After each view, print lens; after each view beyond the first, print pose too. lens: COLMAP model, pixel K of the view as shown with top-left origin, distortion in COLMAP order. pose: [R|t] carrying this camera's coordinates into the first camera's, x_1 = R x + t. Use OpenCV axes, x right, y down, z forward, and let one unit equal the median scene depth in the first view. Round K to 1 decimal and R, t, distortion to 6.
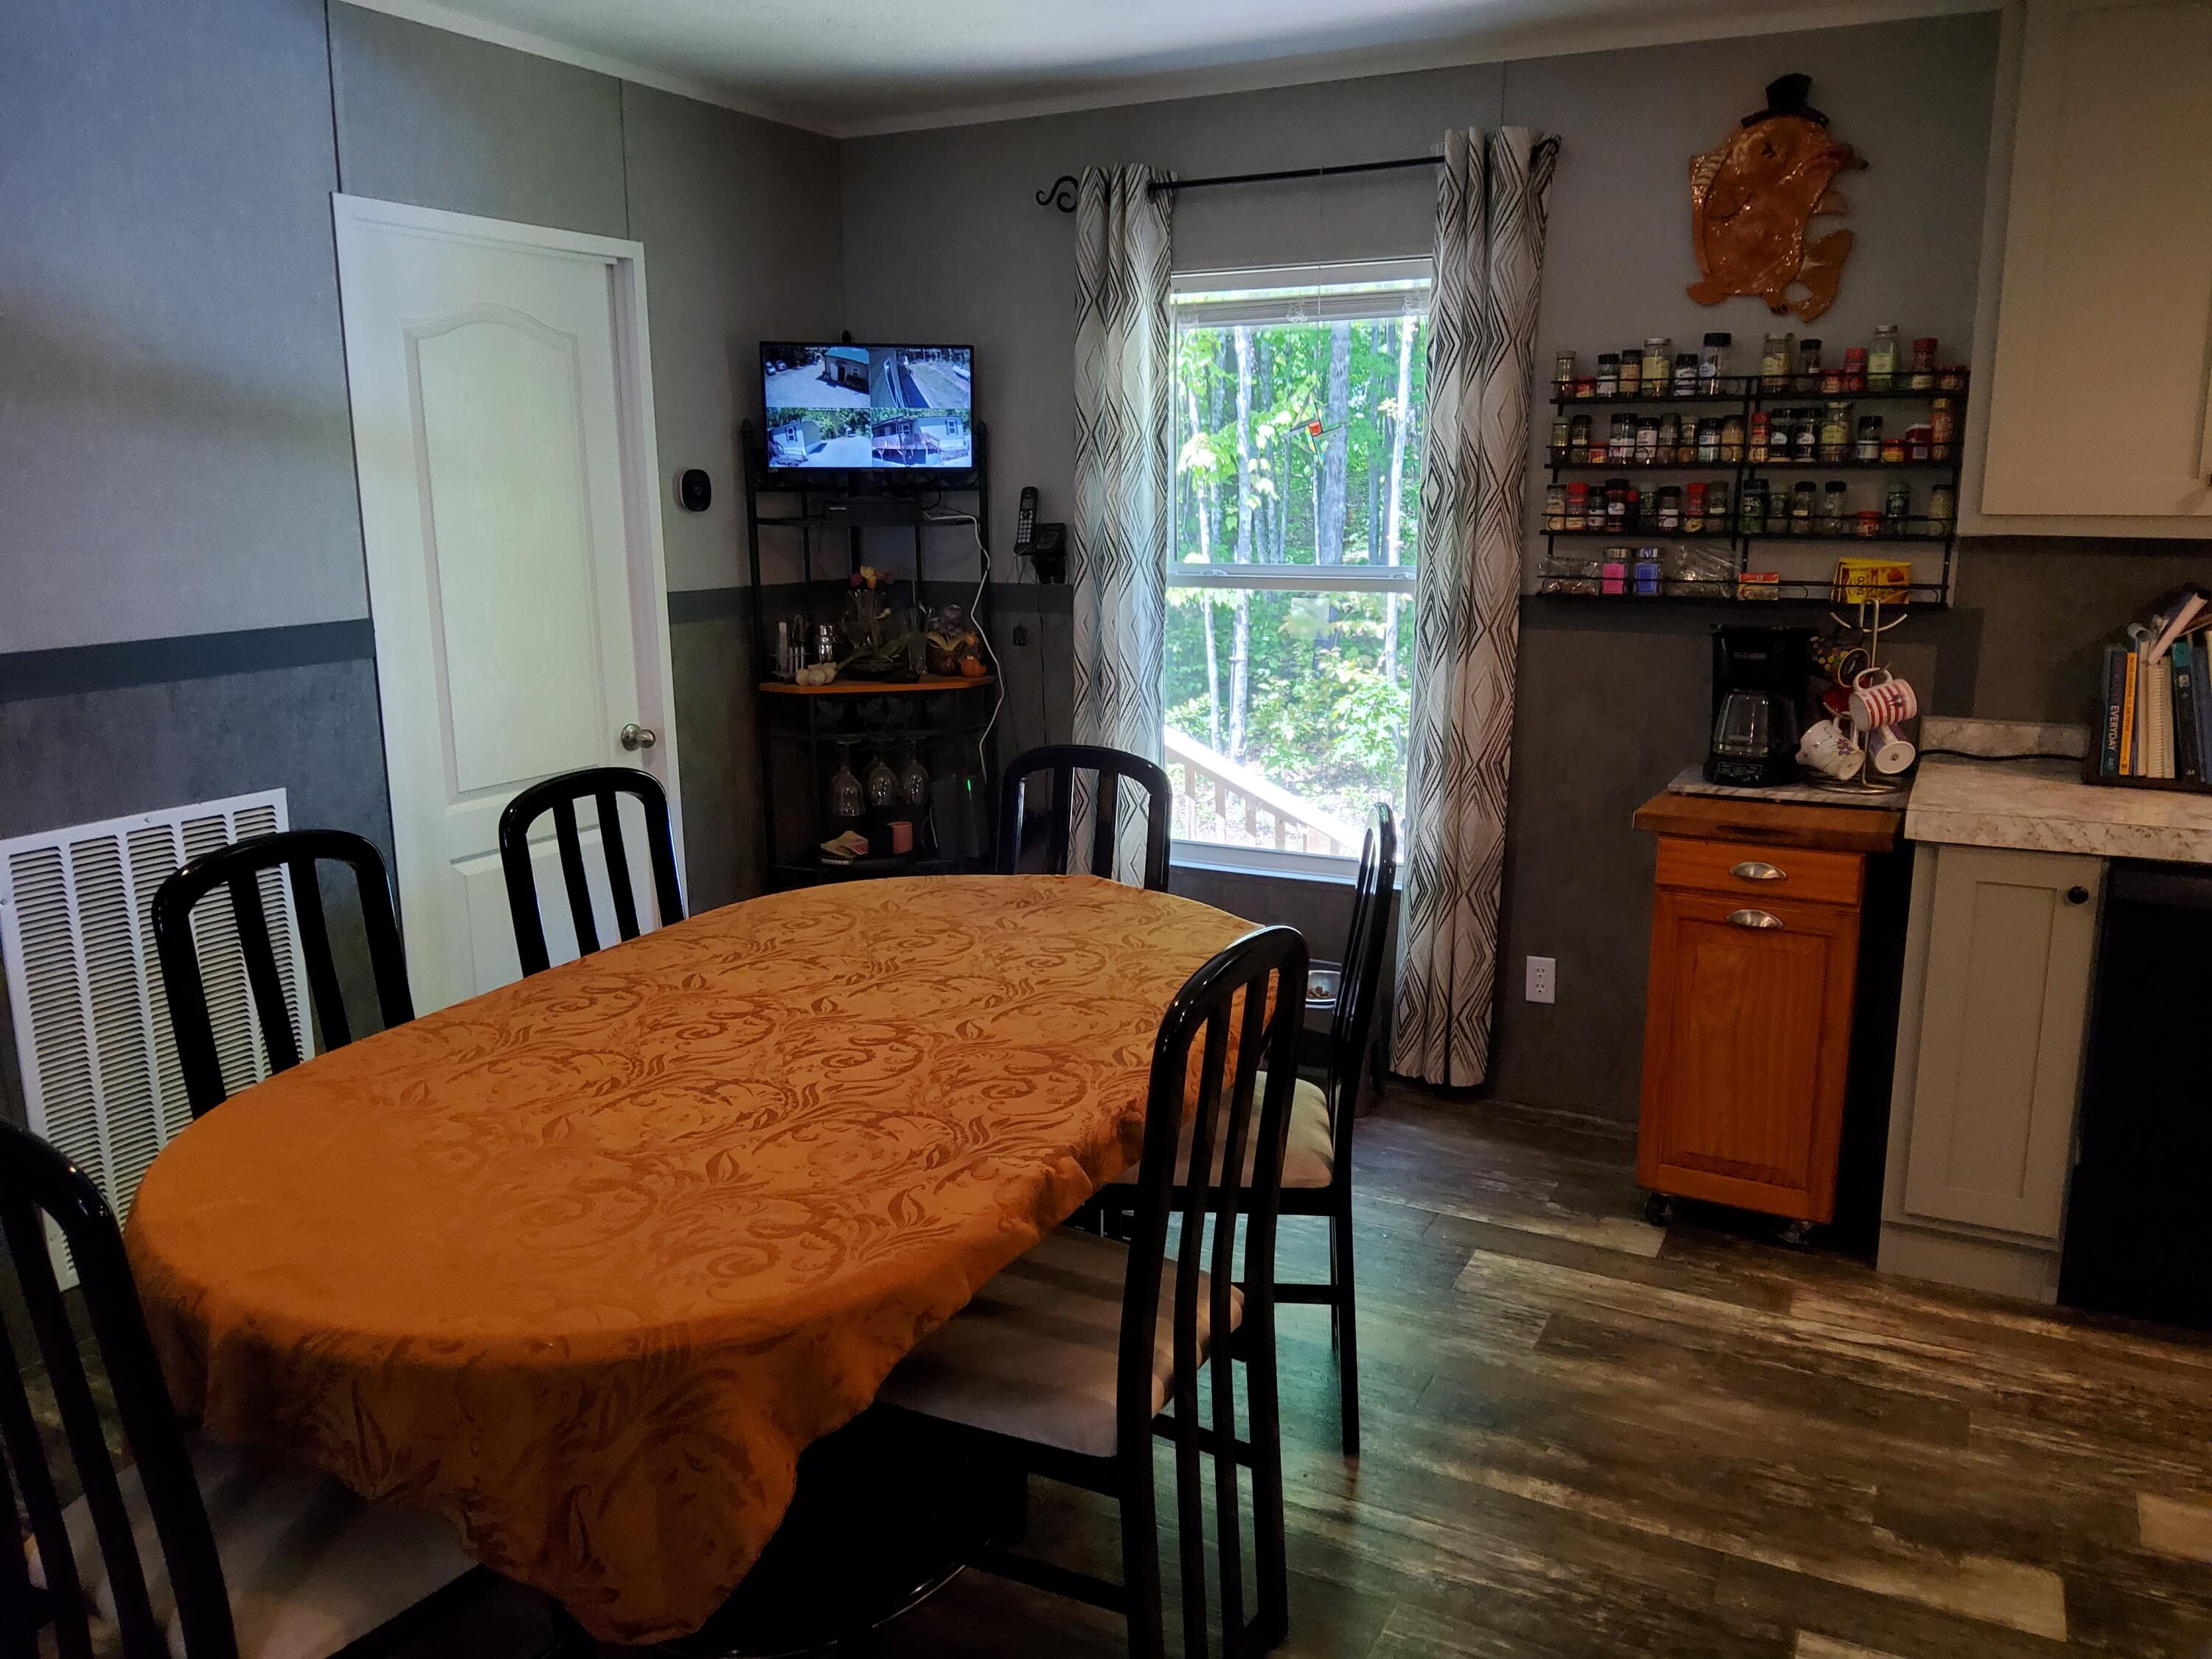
lens RADIAL K [[1644.0, 0, 1066.6], [0, 1644.0, 801.2], [0, 0, 1]] dist [0.174437, -0.353556]
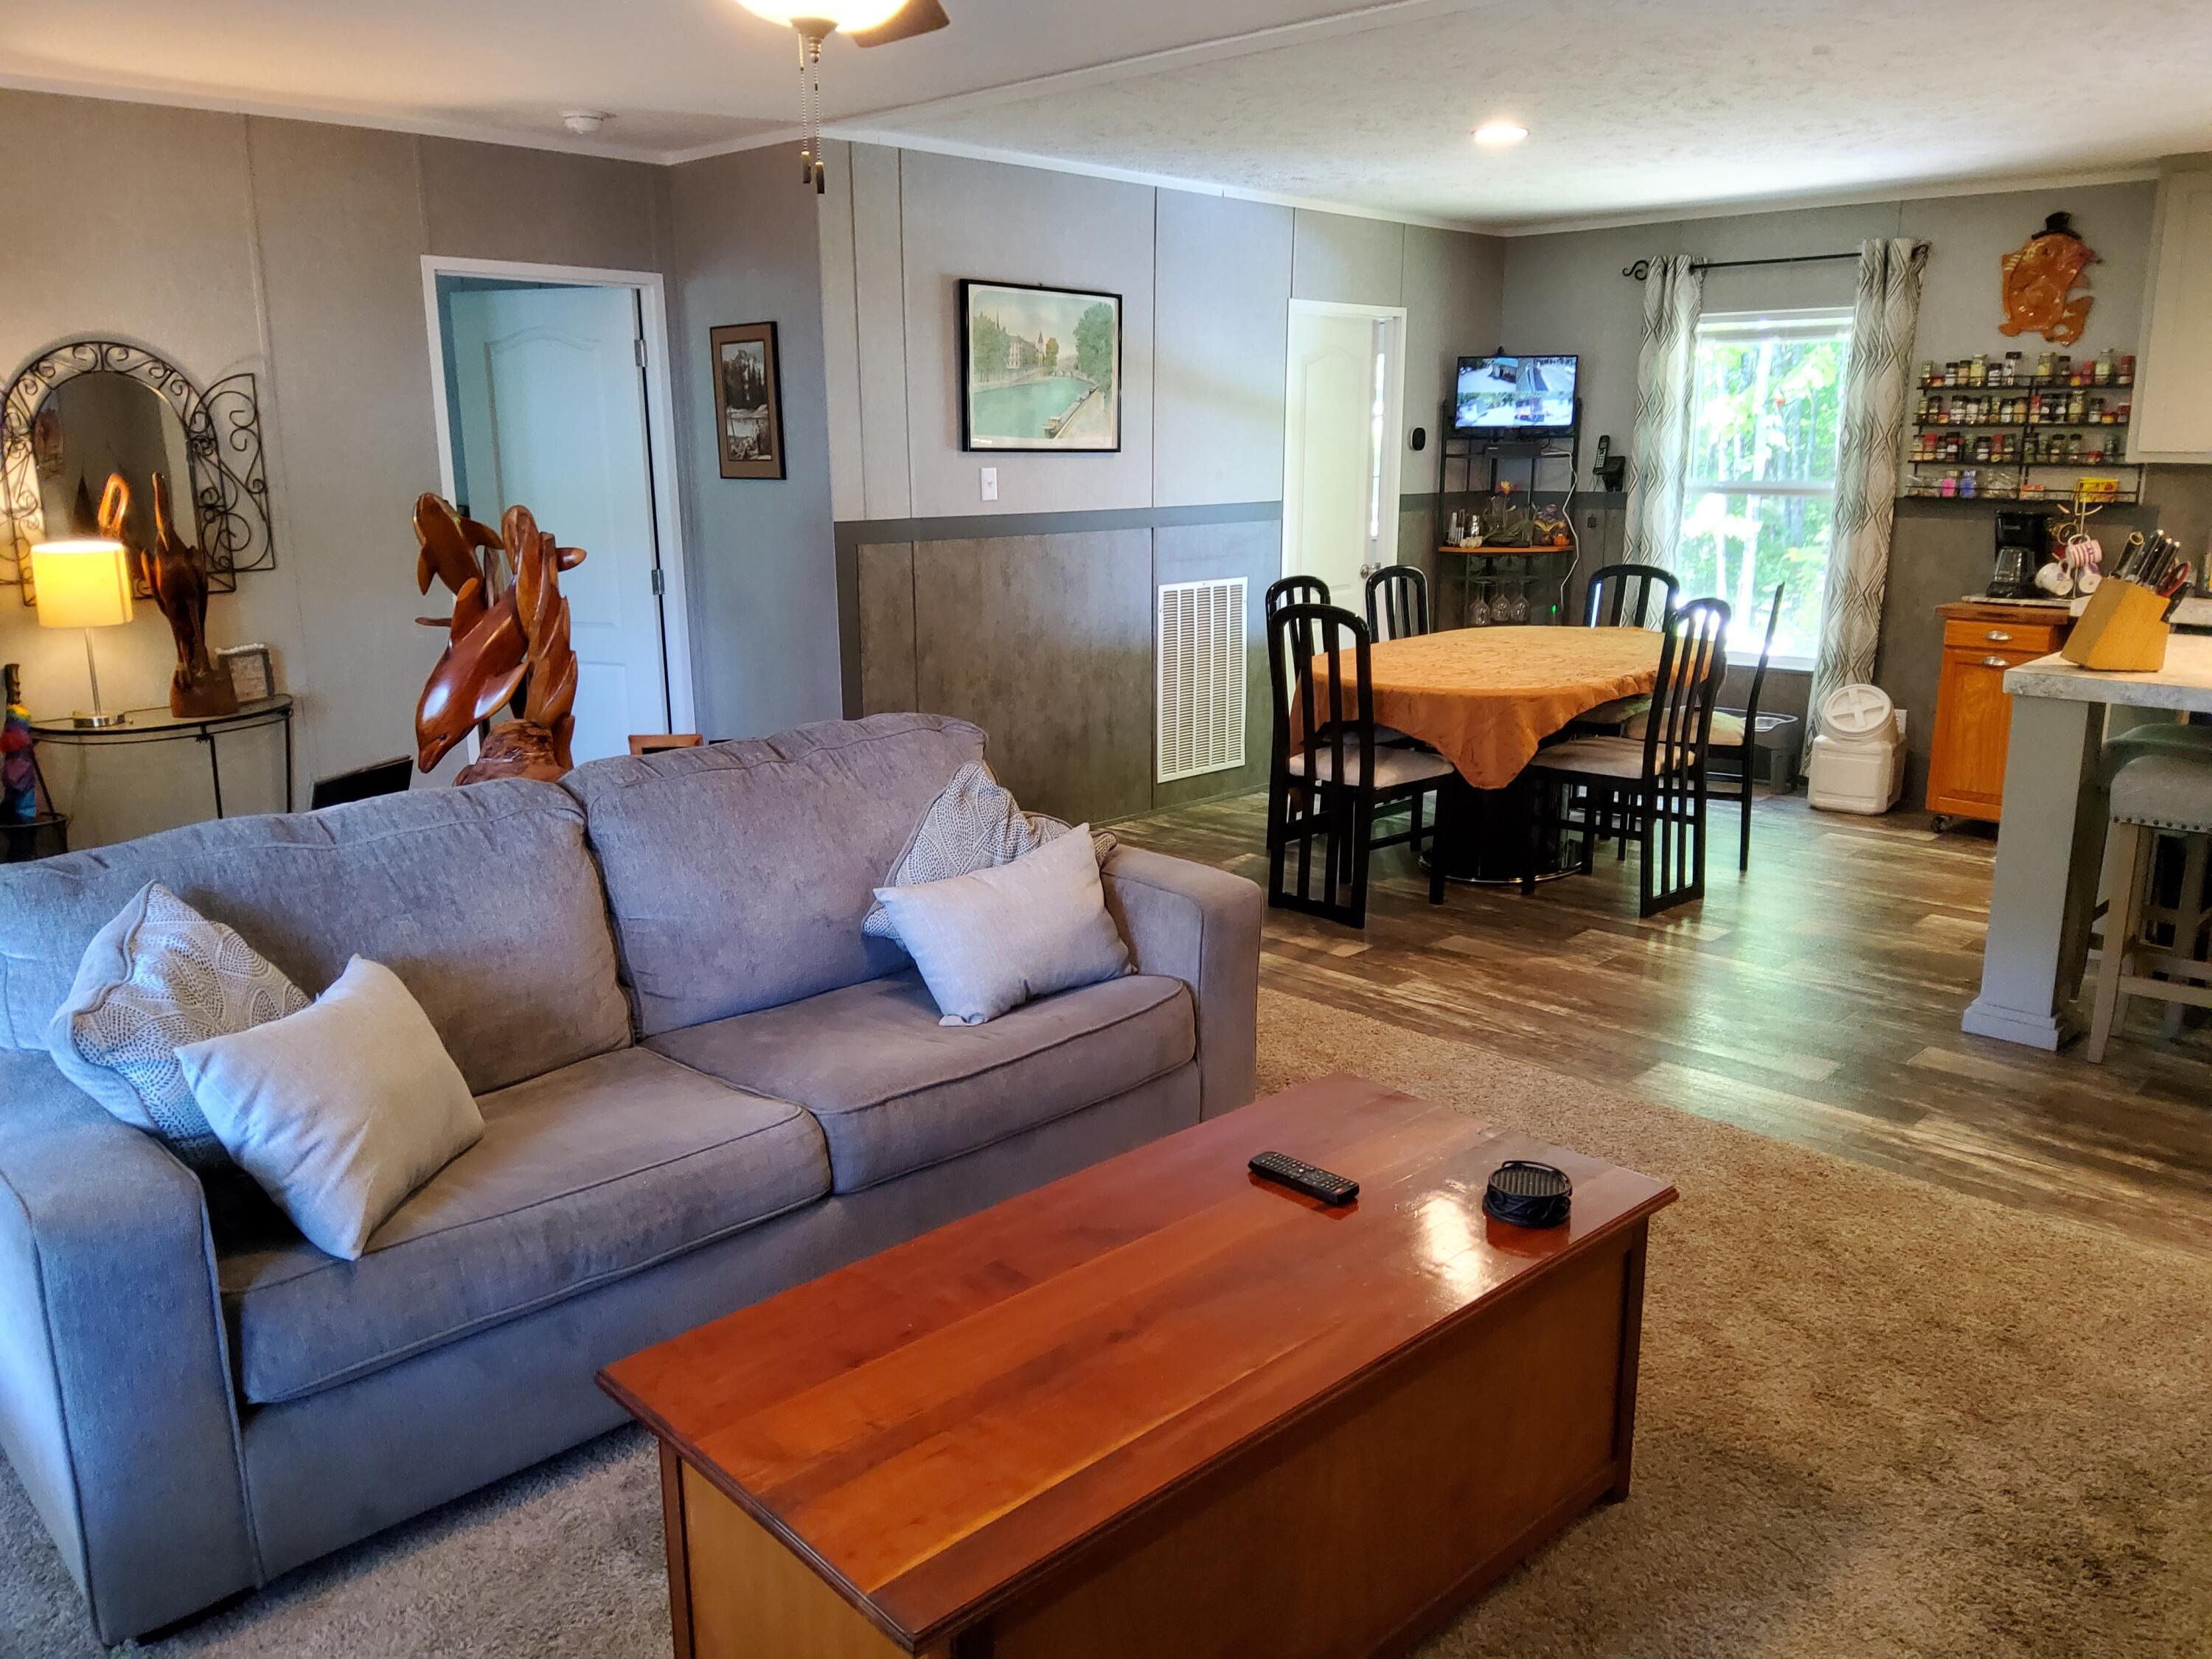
lens RADIAL K [[1654.4, 0, 1090.8], [0, 1654.4, 836.4], [0, 0, 1]] dist [0.067139, -0.111078]
pose [[0.961470, 0.066491, -0.266748, -0.054057], [-0.055112, 0.997231, 0.049929, 0.200750], [0.269329, -0.033304, 0.962472, -0.984344]]
